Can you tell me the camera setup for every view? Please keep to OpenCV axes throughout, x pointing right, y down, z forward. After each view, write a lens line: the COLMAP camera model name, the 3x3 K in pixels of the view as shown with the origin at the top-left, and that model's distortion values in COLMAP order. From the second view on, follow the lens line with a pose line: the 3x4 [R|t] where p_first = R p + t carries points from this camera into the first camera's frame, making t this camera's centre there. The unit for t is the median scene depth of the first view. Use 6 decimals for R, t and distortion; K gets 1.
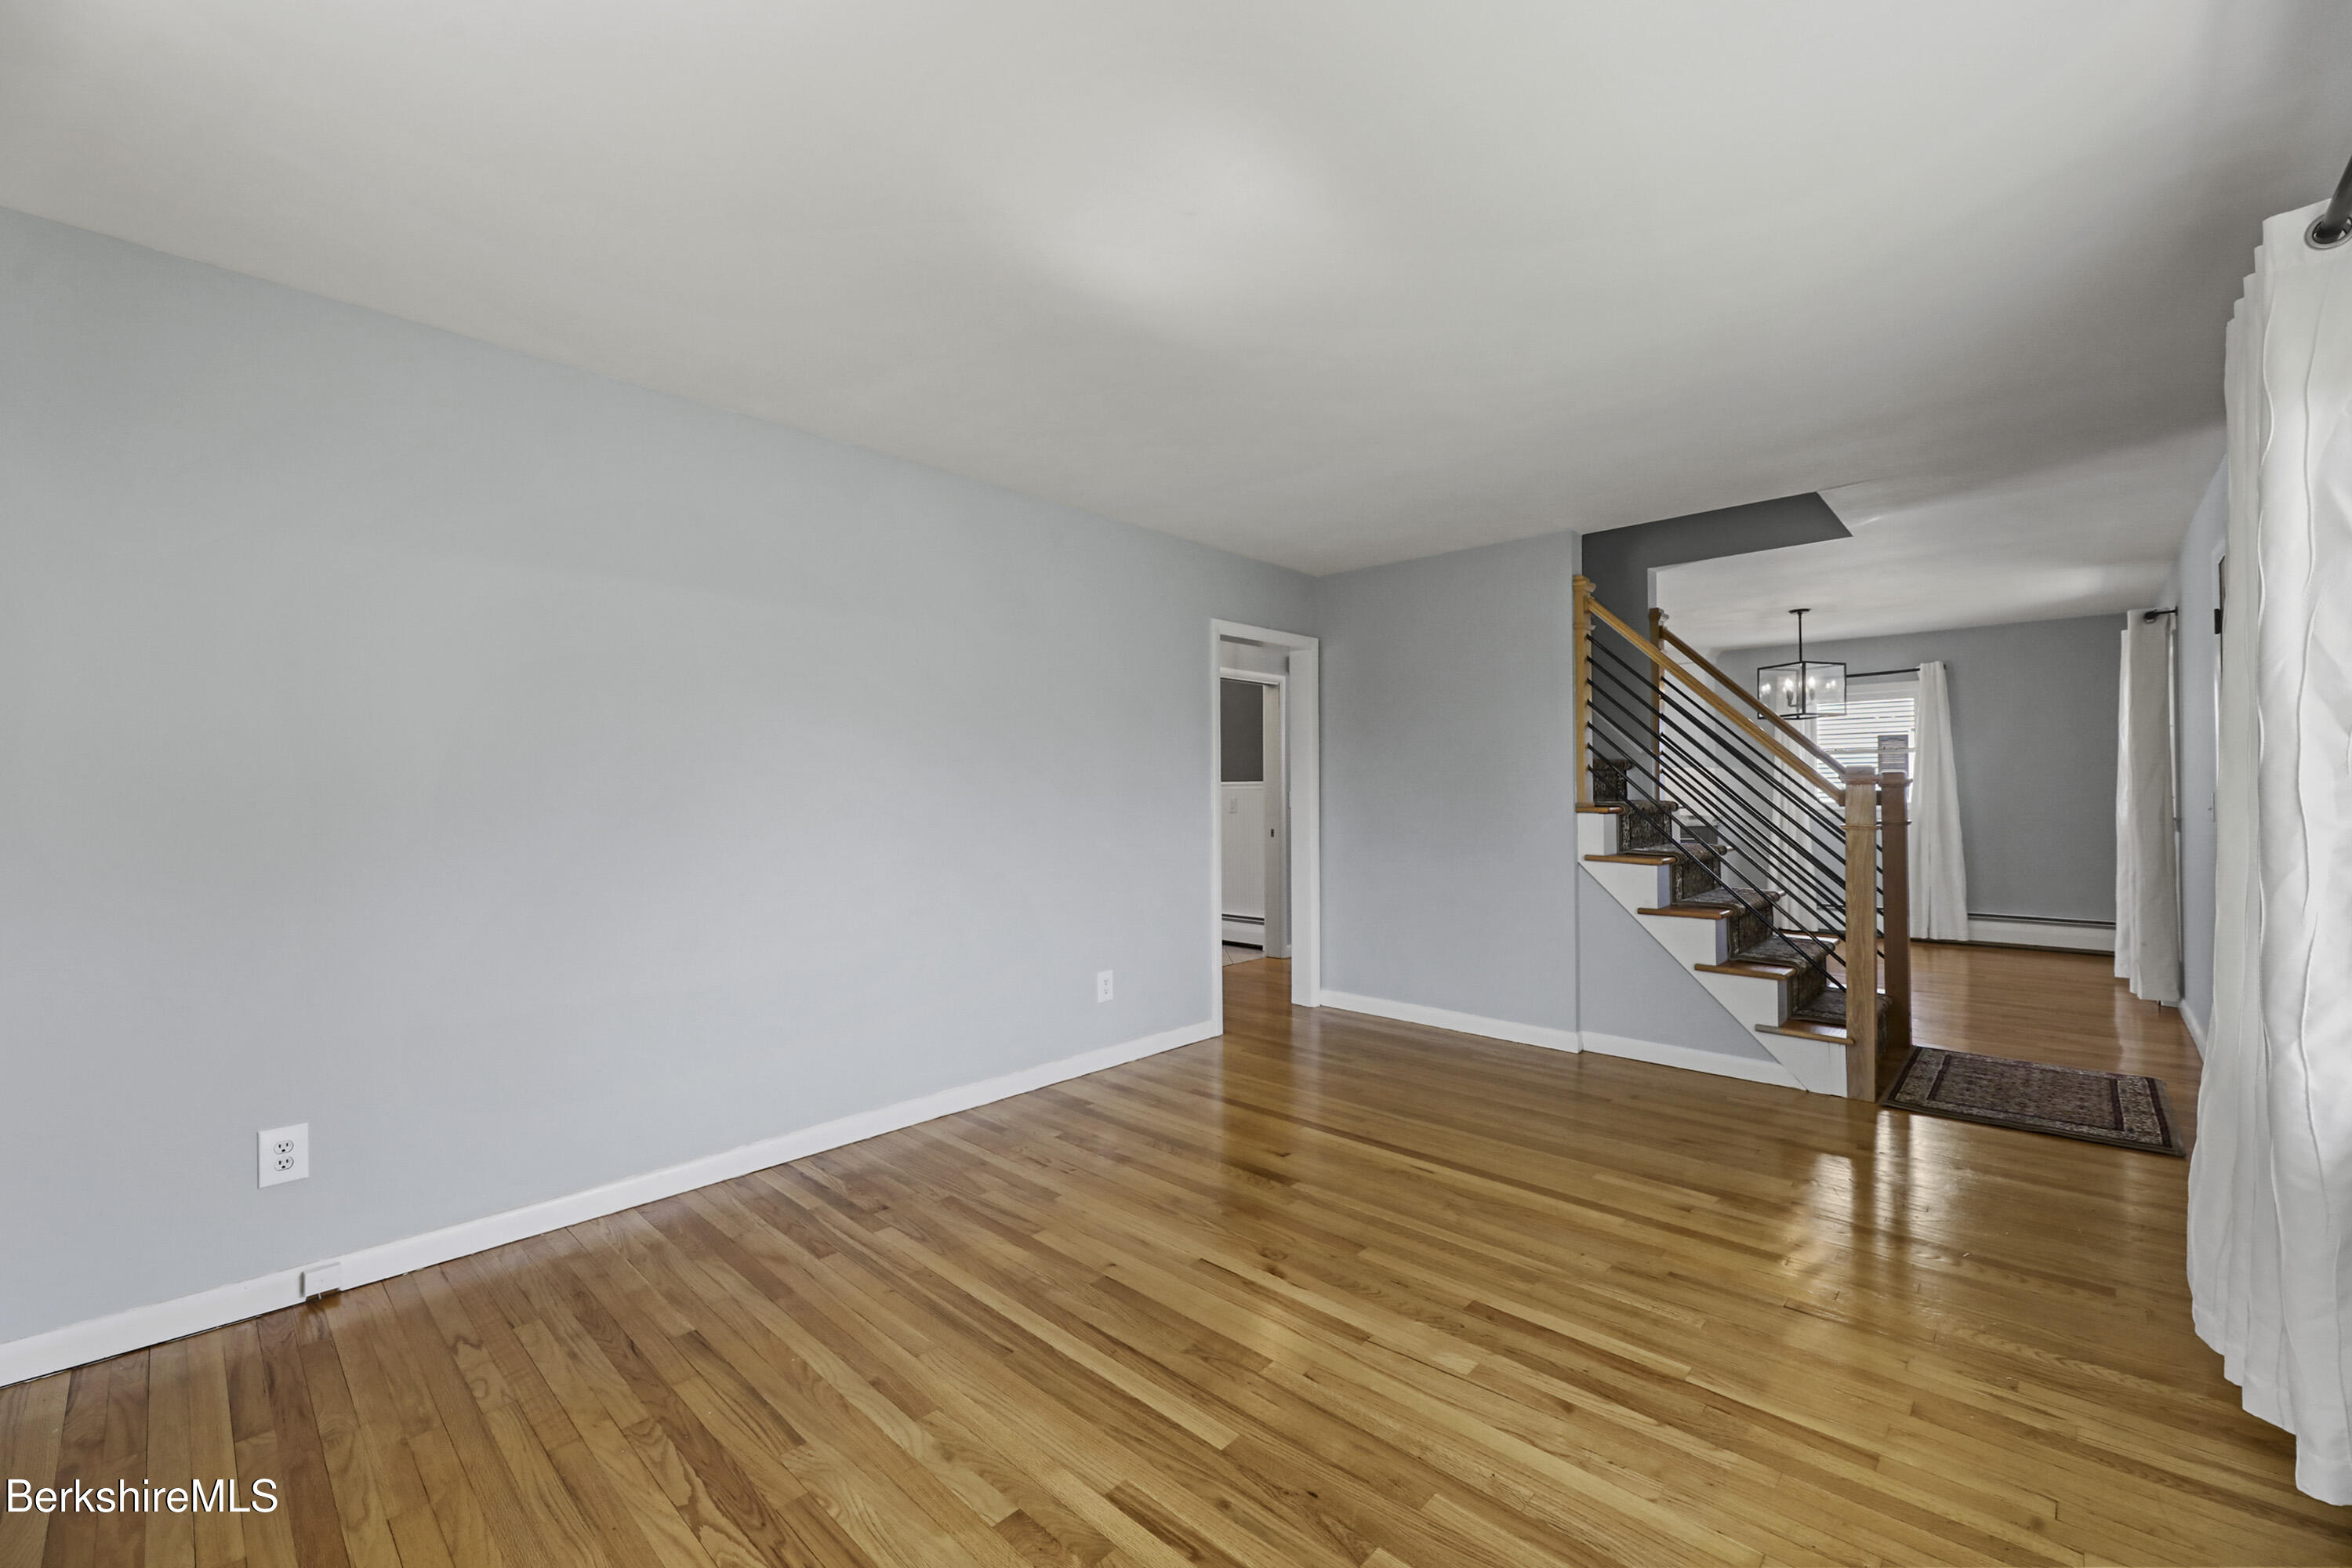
lens RADIAL K [[958.0, 0, 1172.8], [0, 958.0, 784.3], [0, 0, 1]] dist [0.000429, -0.002769]
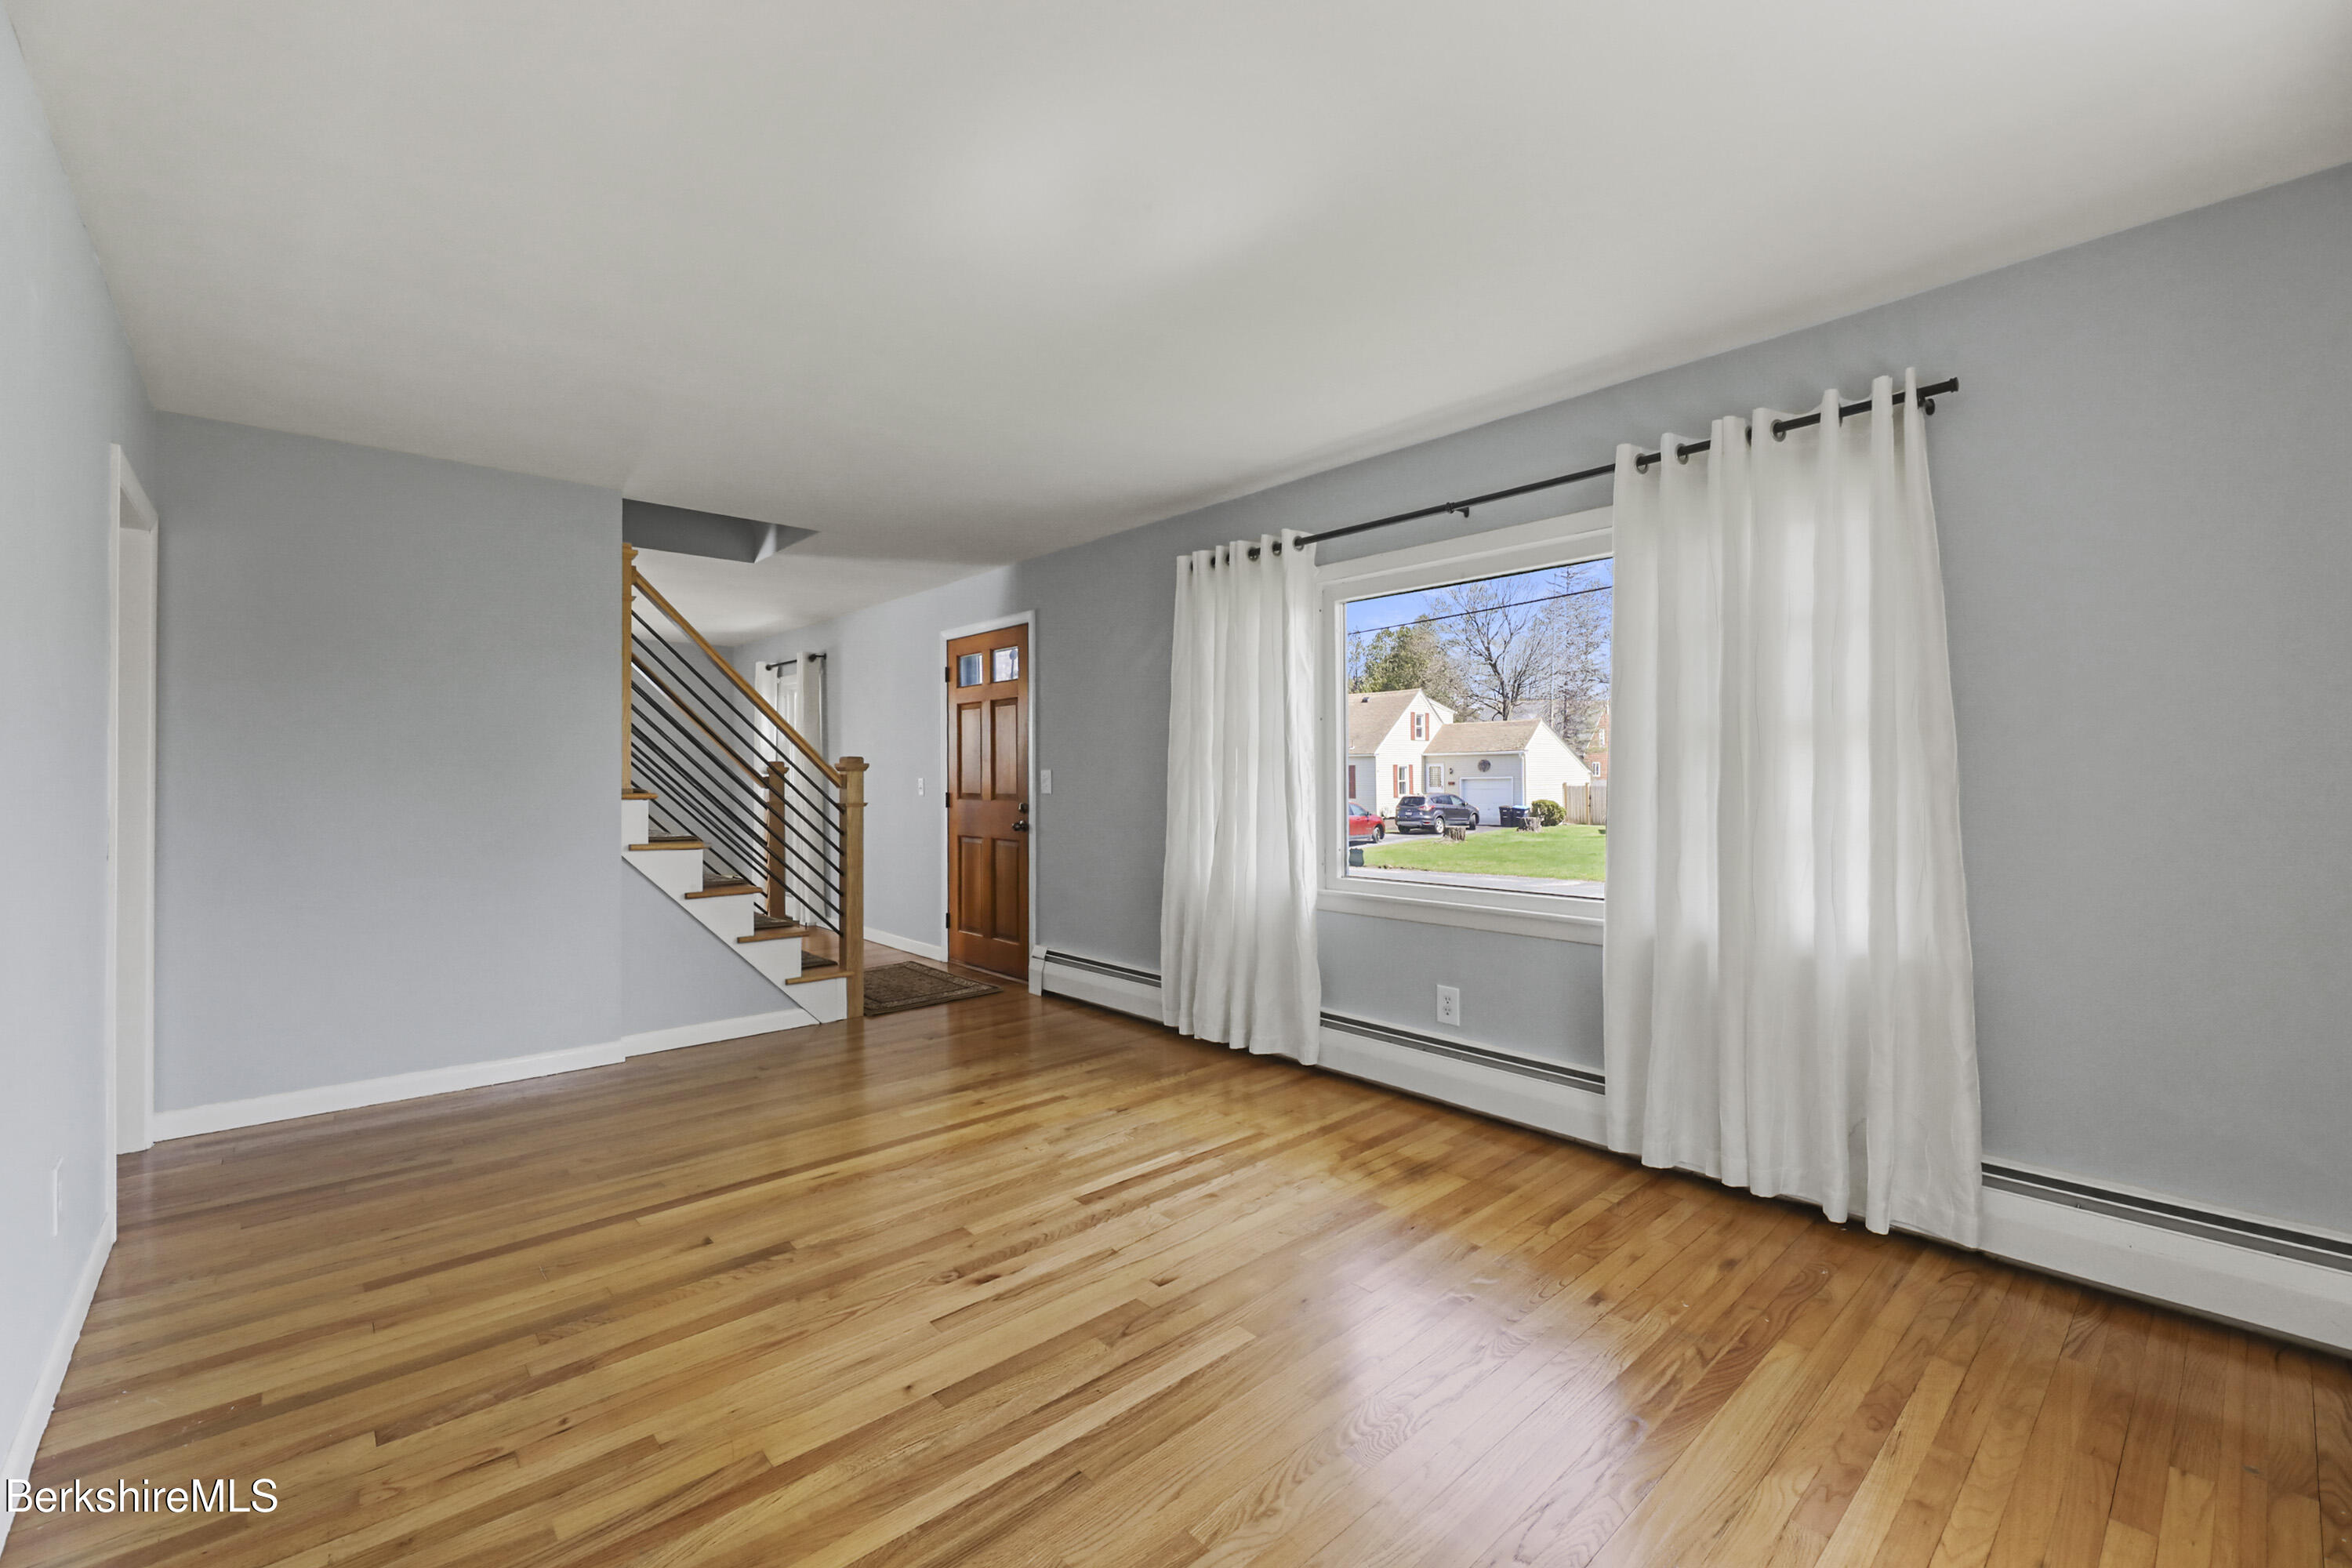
lens RADIAL K [[958.0, 0, 1165.8], [0, 958.0, 768.1], [0, 0, 1]] dist [0.000429, -0.002769]
pose [[0.092094, 0.011831, 0.995680, -0.443277], [-0.002670, 0.999929, -0.011634, 0.008481], [-0.995747, -0.001588, 0.092119, 0.396702]]
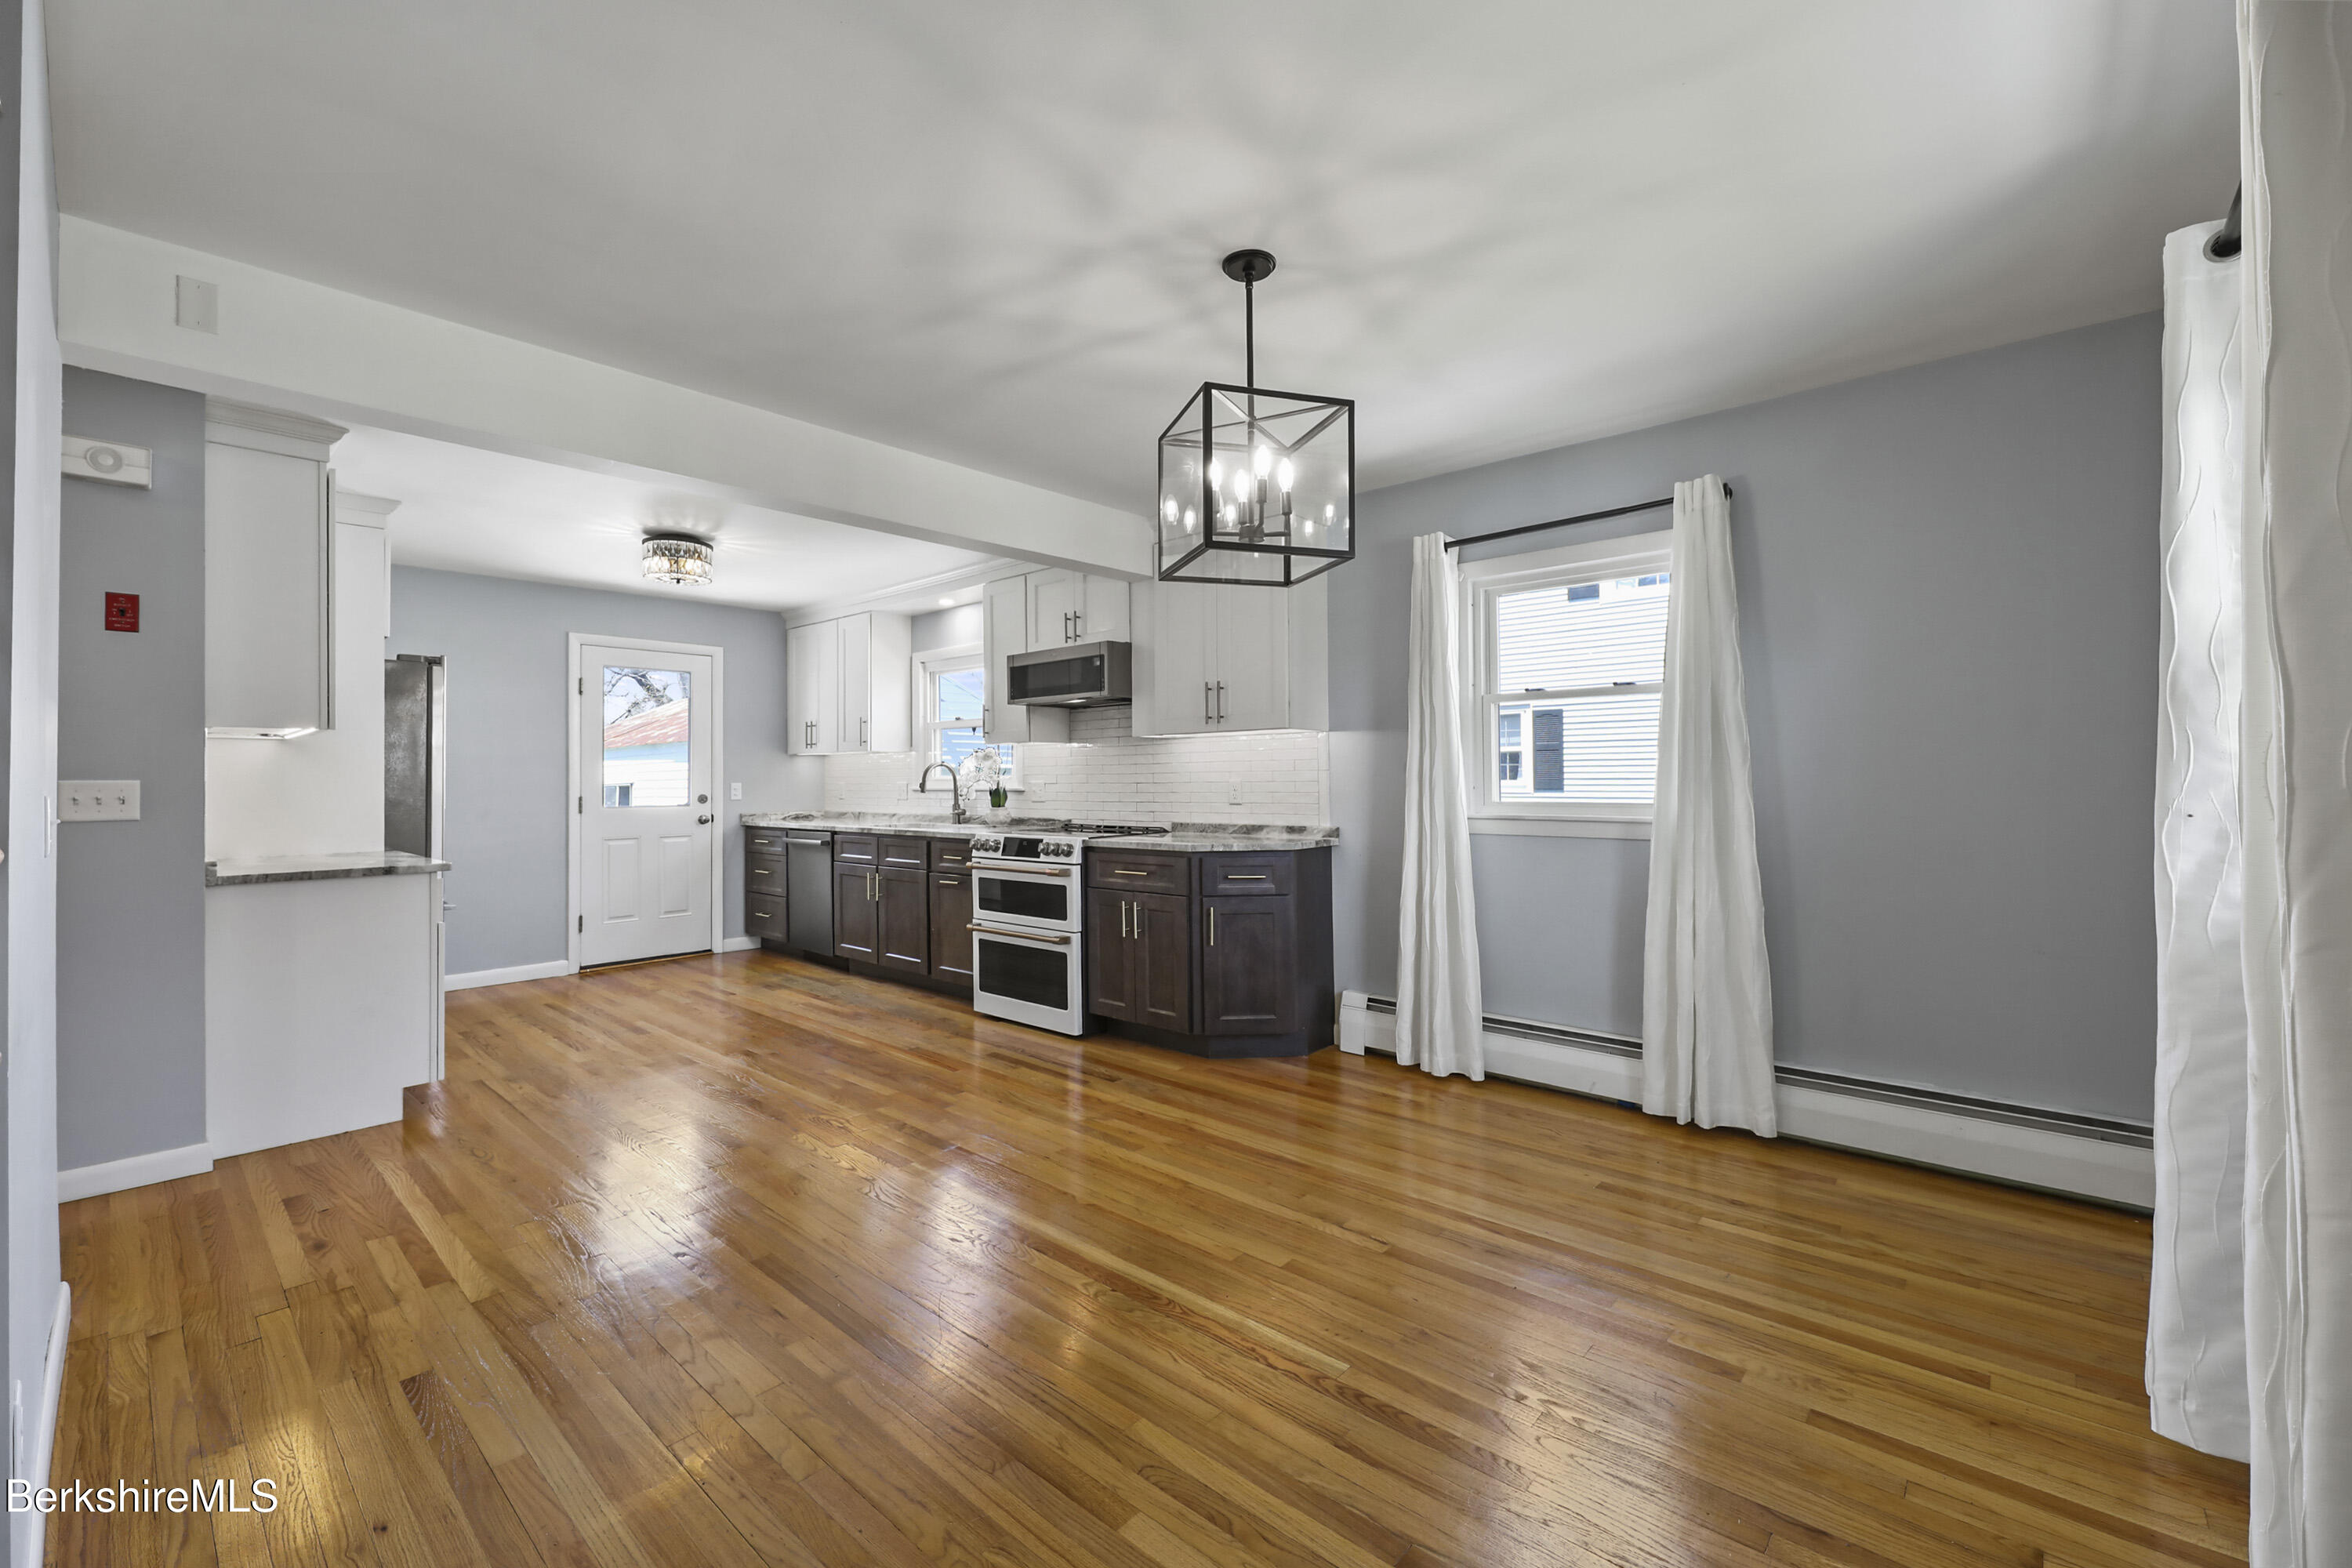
lens RADIAL K [[958.0, 0, 1152.0], [0, 958.0, 769.1], [0, 0, 1]] dist [0.000429, -0.002769]
pose [[0.999951, 0.001726, 0.009774, 0.929407], [-0.001698, 0.999995, -0.002793, 0.007561], [-0.009779, 0.002777, 0.999948, 0.978515]]
